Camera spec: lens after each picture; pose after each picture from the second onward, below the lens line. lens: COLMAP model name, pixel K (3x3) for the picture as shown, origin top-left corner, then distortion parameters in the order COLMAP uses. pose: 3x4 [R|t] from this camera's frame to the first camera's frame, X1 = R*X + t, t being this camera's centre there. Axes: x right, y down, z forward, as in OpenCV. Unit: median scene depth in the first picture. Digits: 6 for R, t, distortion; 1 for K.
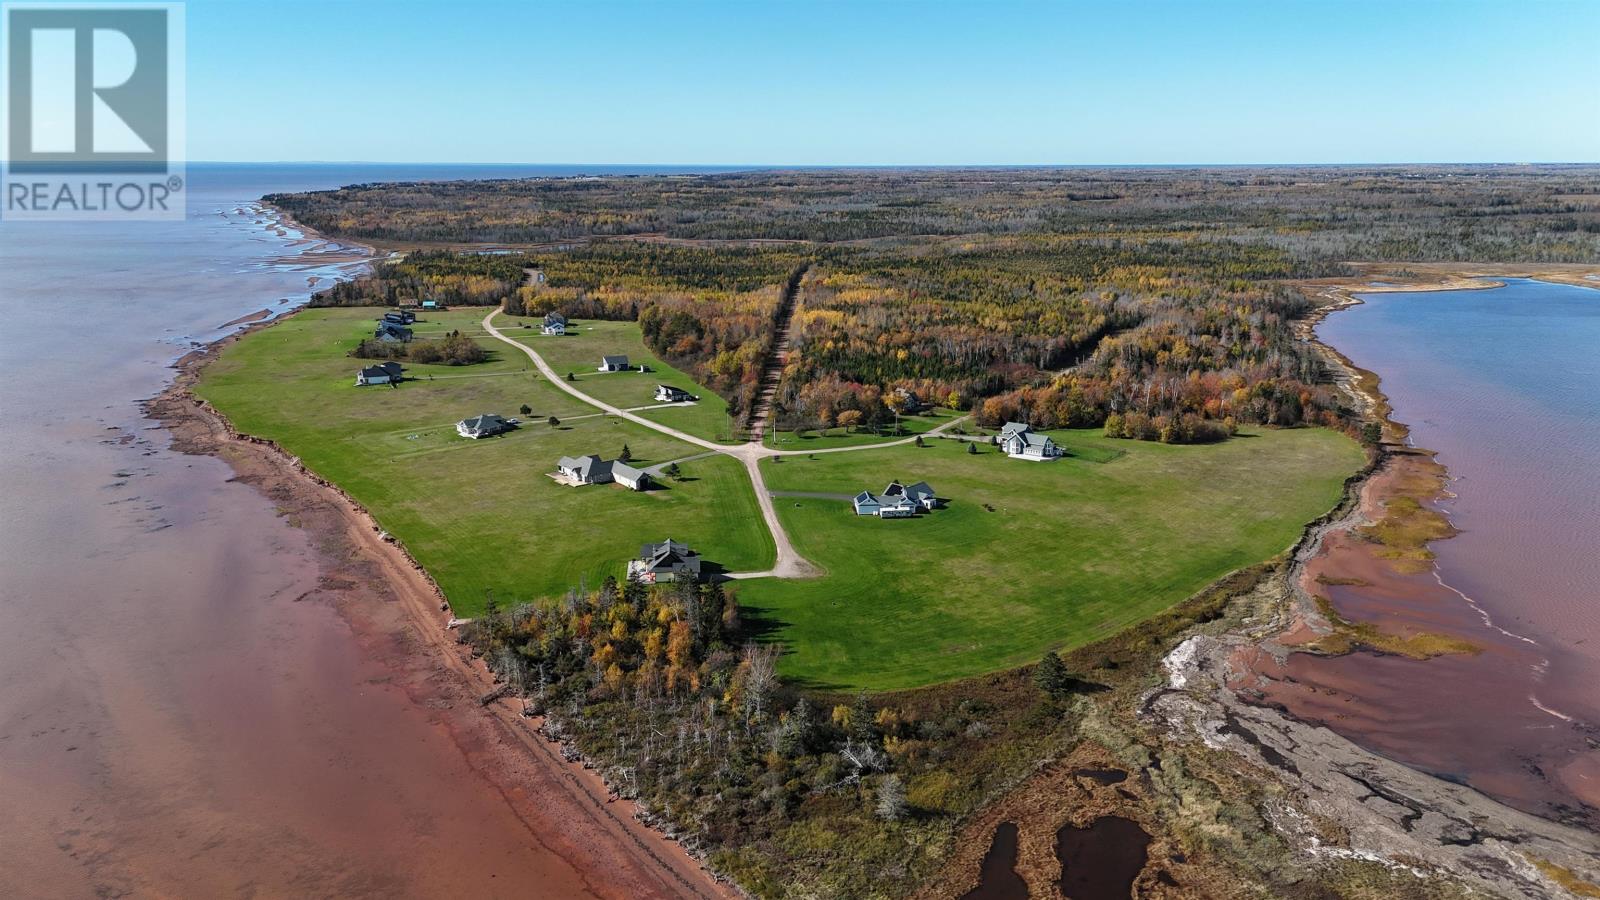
lens RADIAL K [[1179.4, 0, 801.4], [0, 1179.4, 456.6], [0, 0, 1]] dist [0.061928, -0.053565]
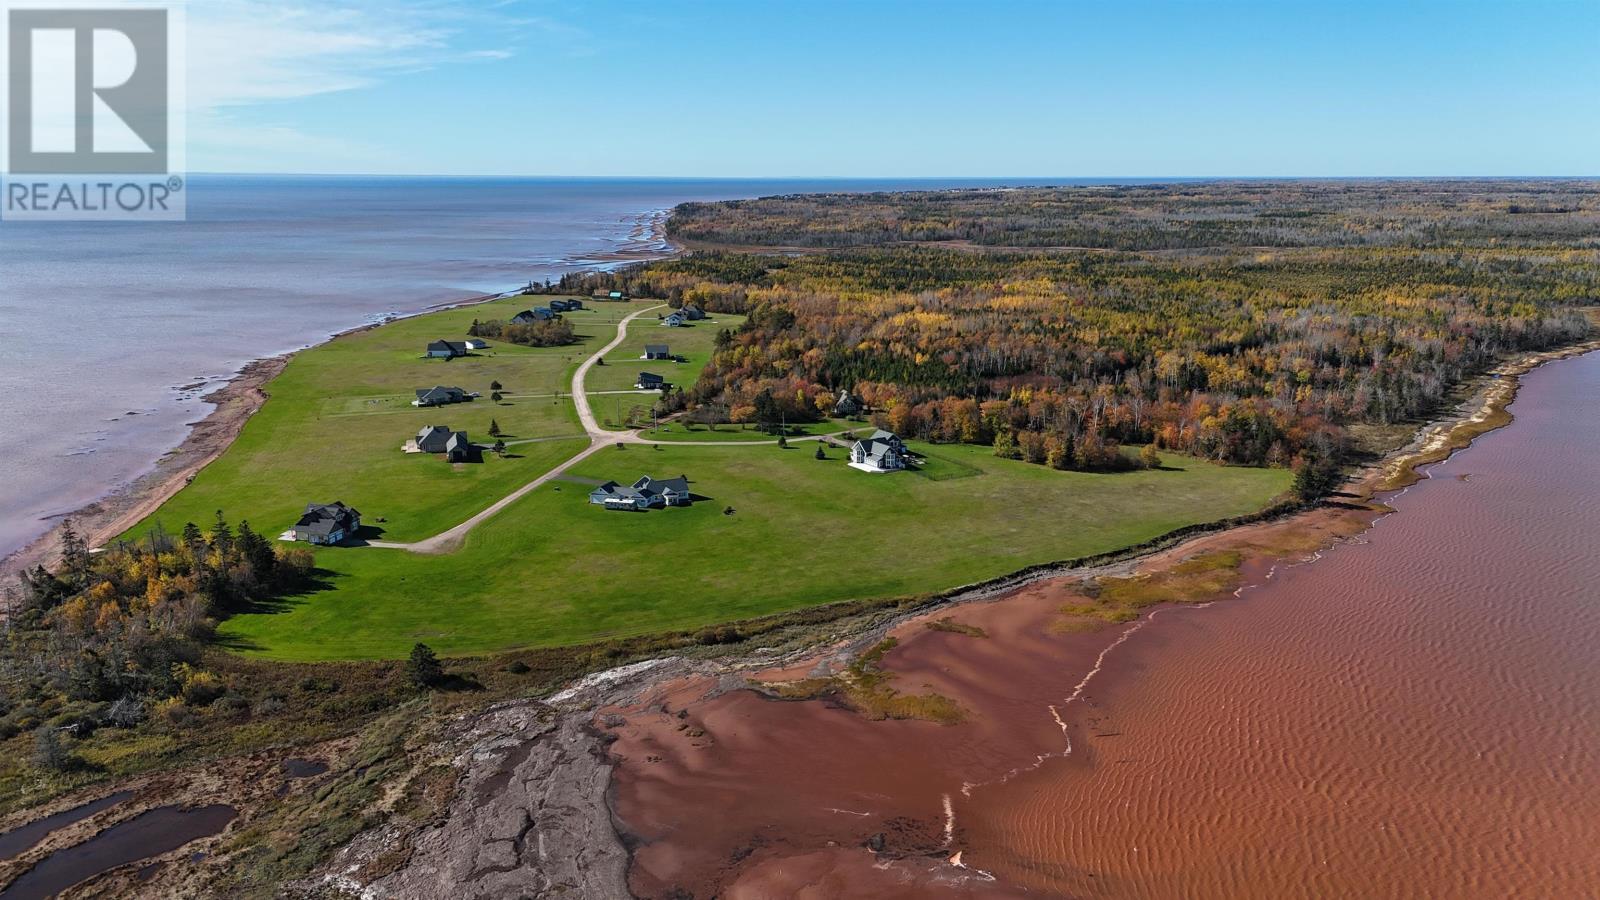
lens RADIAL K [[1179.4, 0, 805.3], [0, 1179.4, 457.5], [0, 0, 1]] dist [0.061928, -0.053565]
pose [[0.931559, 0.086033, -0.353264, 0.495763], [-0.089639, 0.995955, 0.006174, -0.008718], [0.352366, 0.025915, 0.935503, 0.135838]]
